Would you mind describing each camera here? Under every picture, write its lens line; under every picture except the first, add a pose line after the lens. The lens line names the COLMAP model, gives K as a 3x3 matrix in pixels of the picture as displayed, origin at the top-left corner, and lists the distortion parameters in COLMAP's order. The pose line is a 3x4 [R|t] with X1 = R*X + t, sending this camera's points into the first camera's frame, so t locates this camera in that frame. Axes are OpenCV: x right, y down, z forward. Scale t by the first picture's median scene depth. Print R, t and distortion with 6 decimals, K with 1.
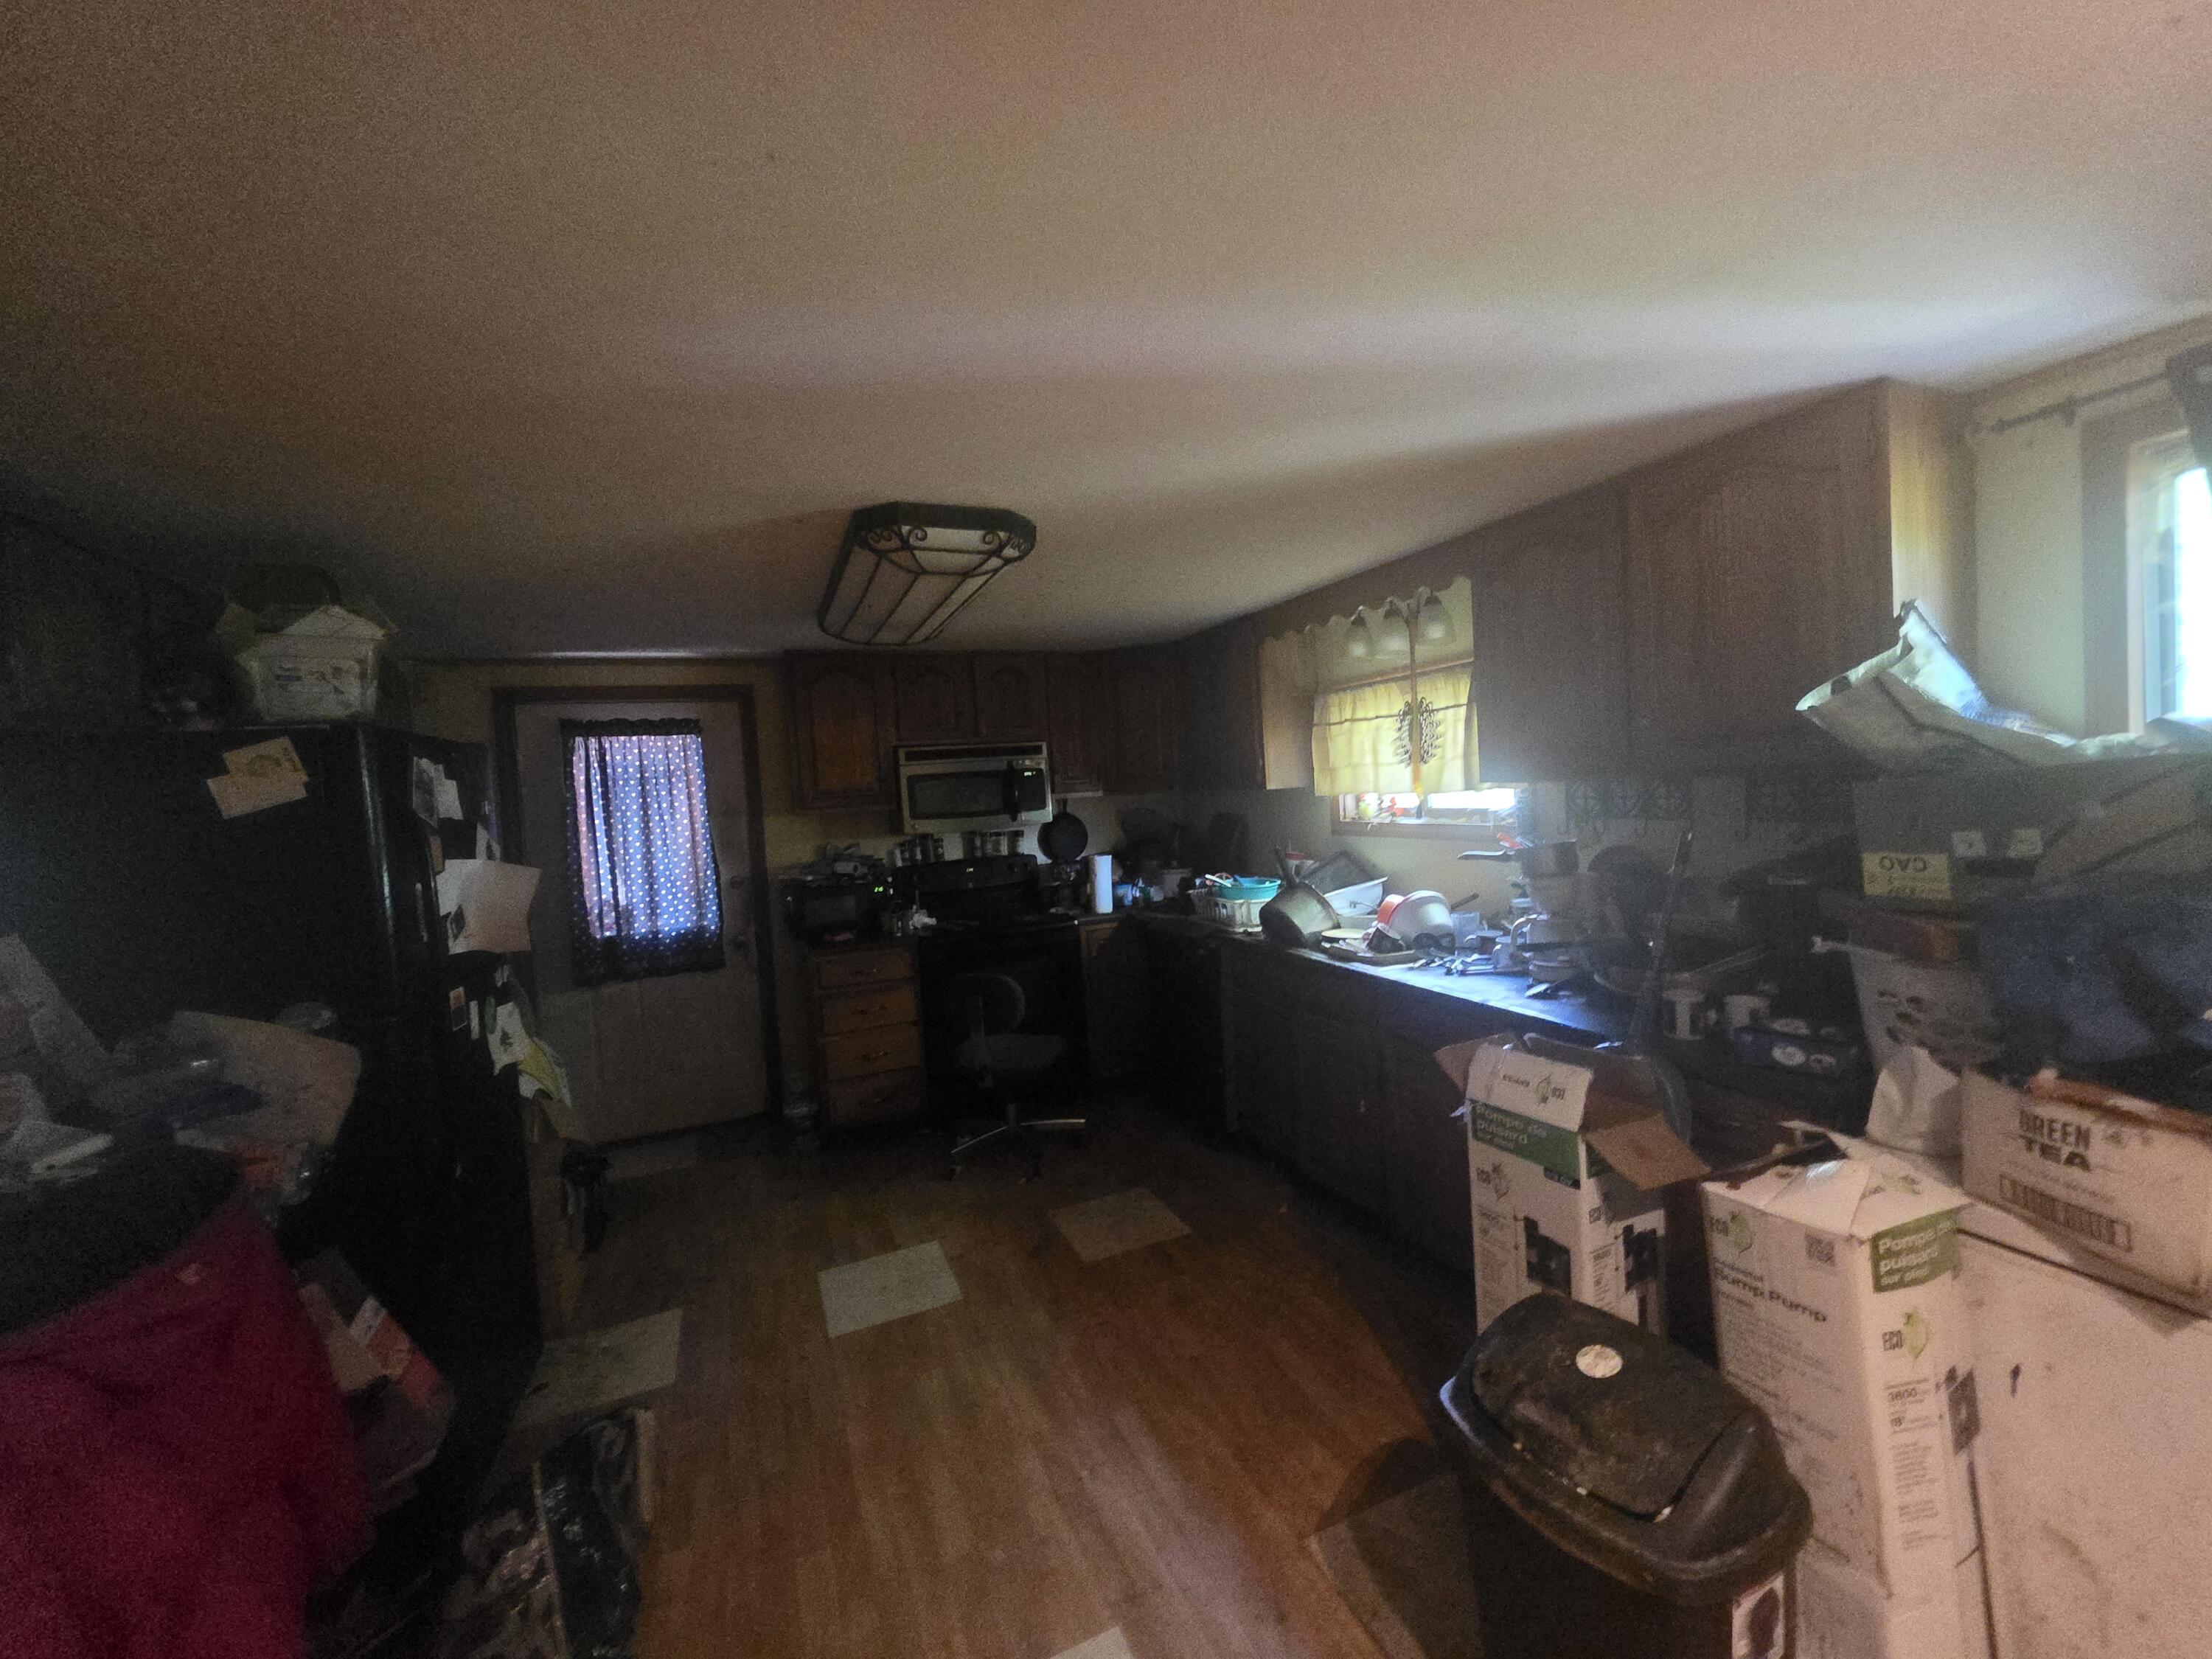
lens RADIAL K [[883.0, 0, 1130.0], [0, 883.0, 806.7], [0, 0, 1]] dist [0.017910, 0.000022]
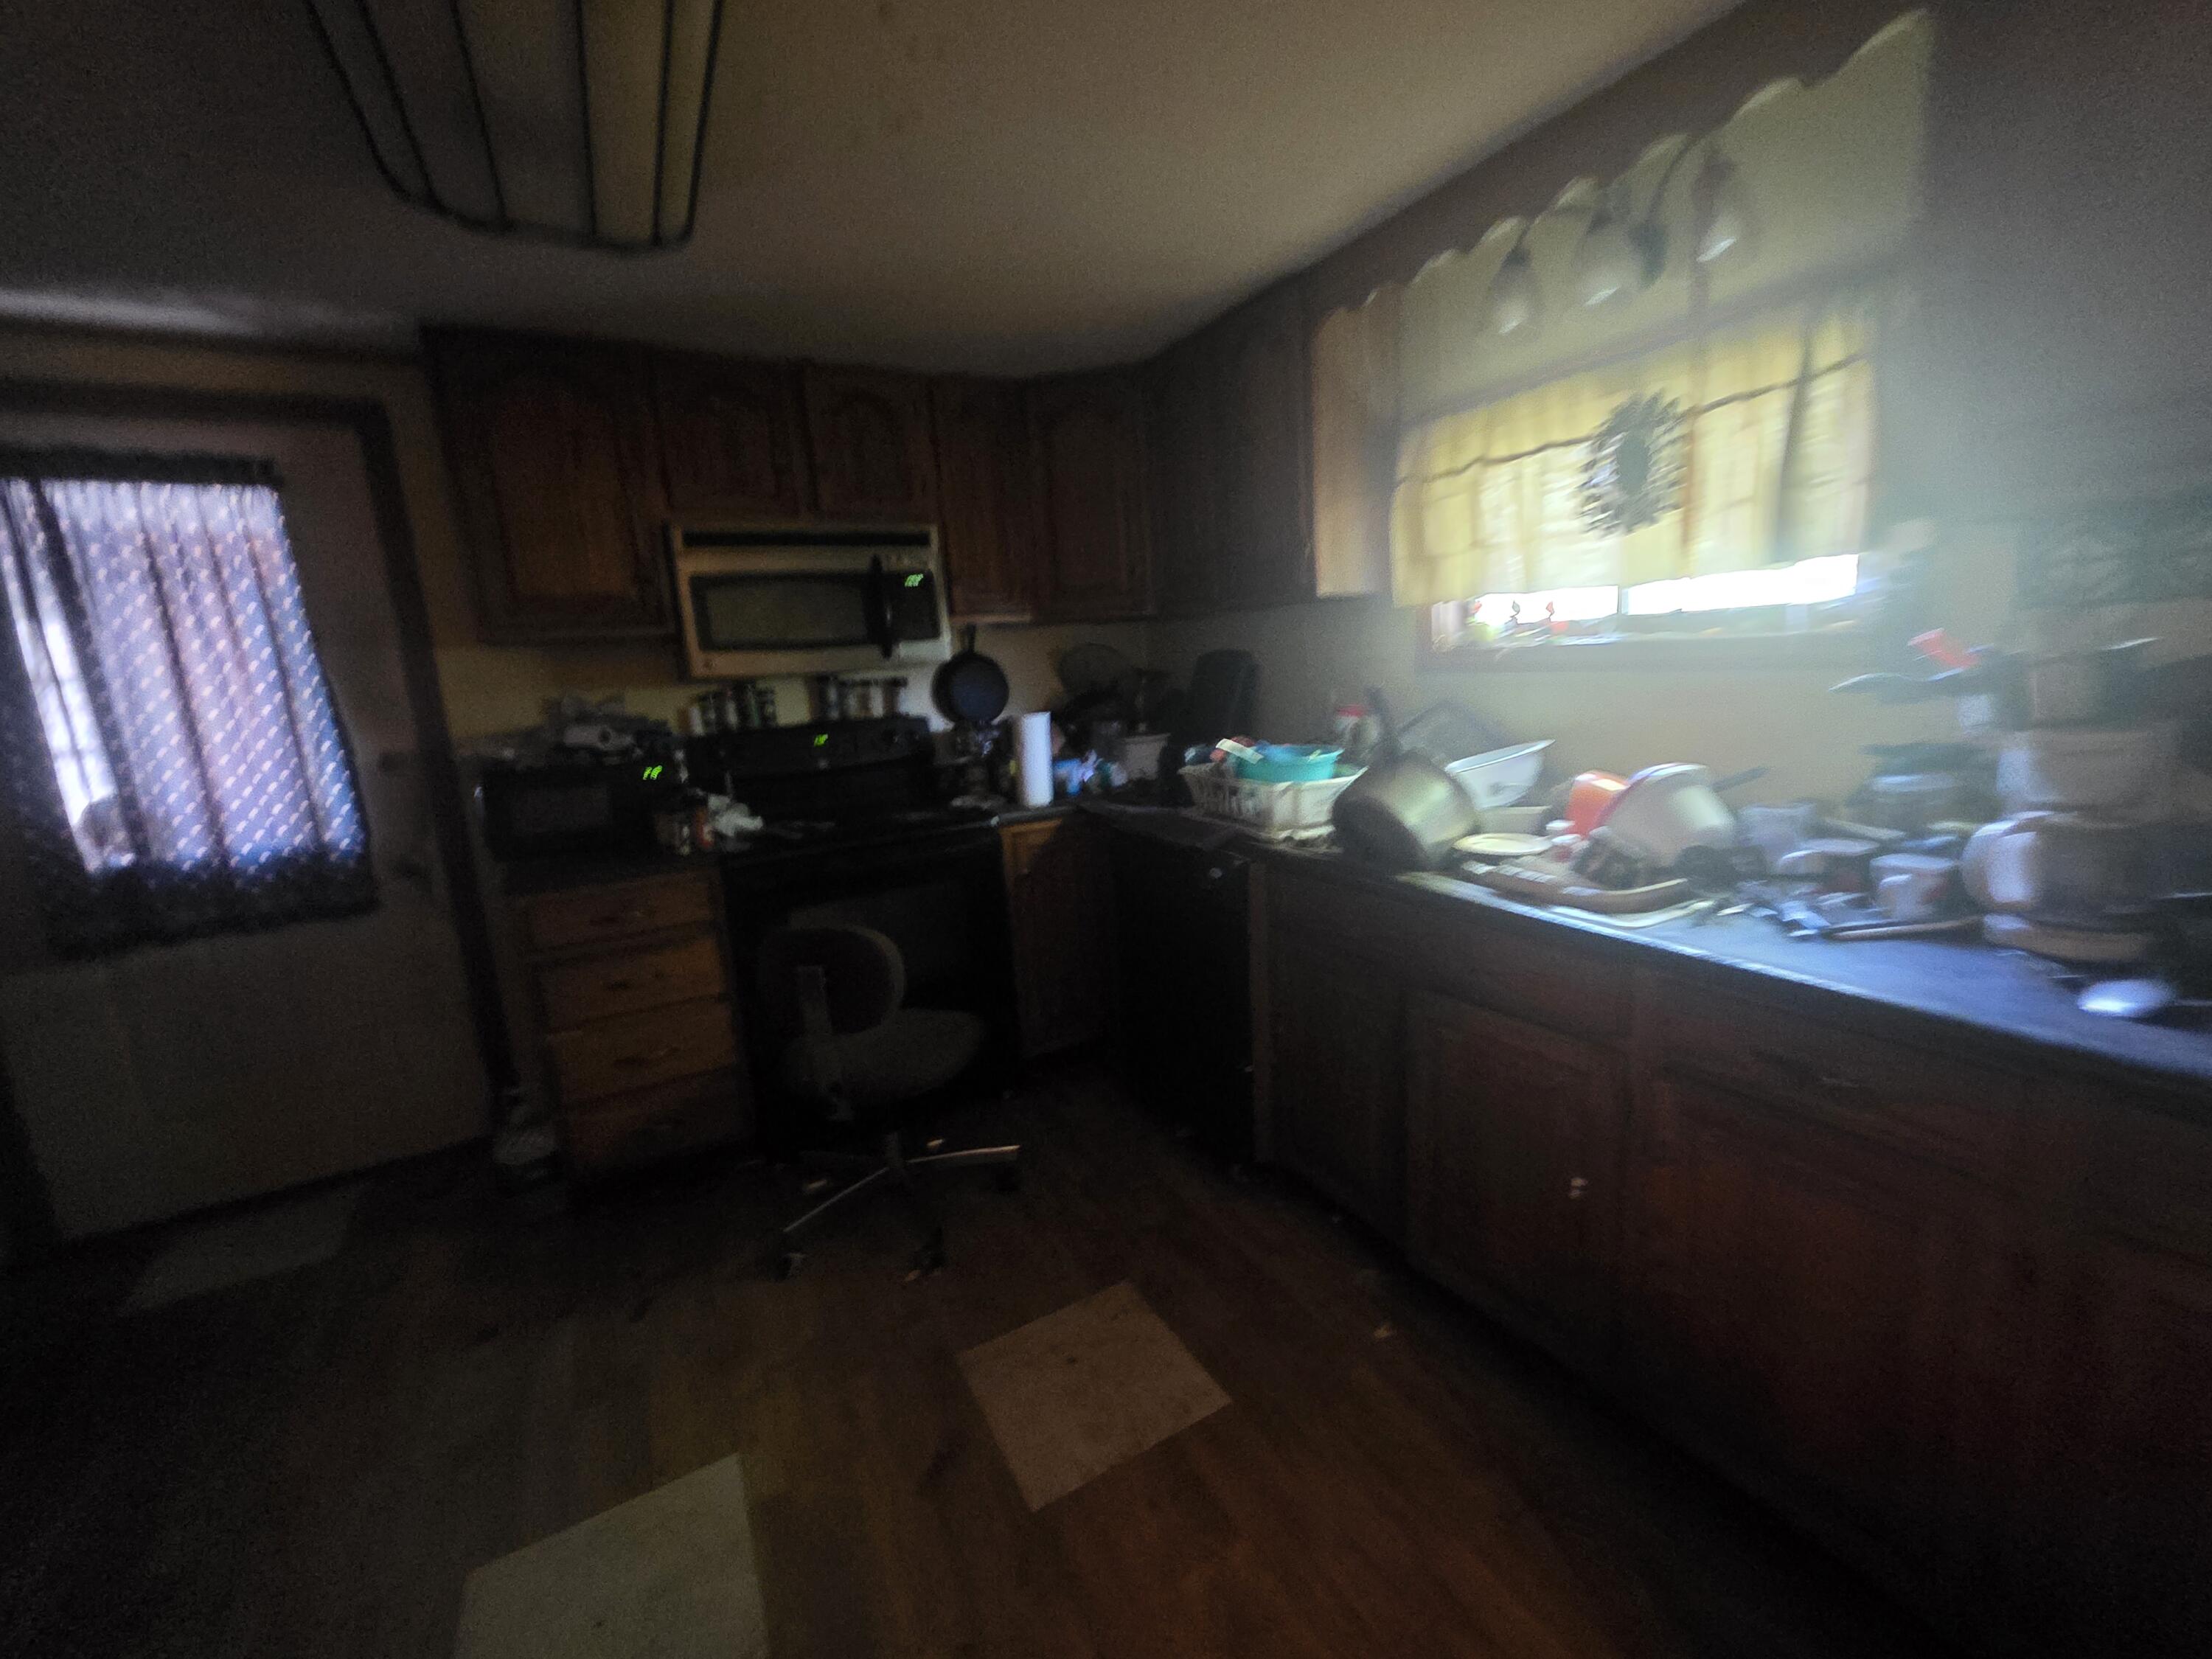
lens RADIAL K [[883.0, 0, 1130.0], [0, 883.0, 806.7], [0, 0, 1]] dist [0.017910, 0.000022]
pose [[0.995307, -0.016851, 0.095290, -0.026568], [0.003501, 0.990347, 0.138564, 0.036740], [-0.096705, -0.137580, 0.985759, 0.401201]]
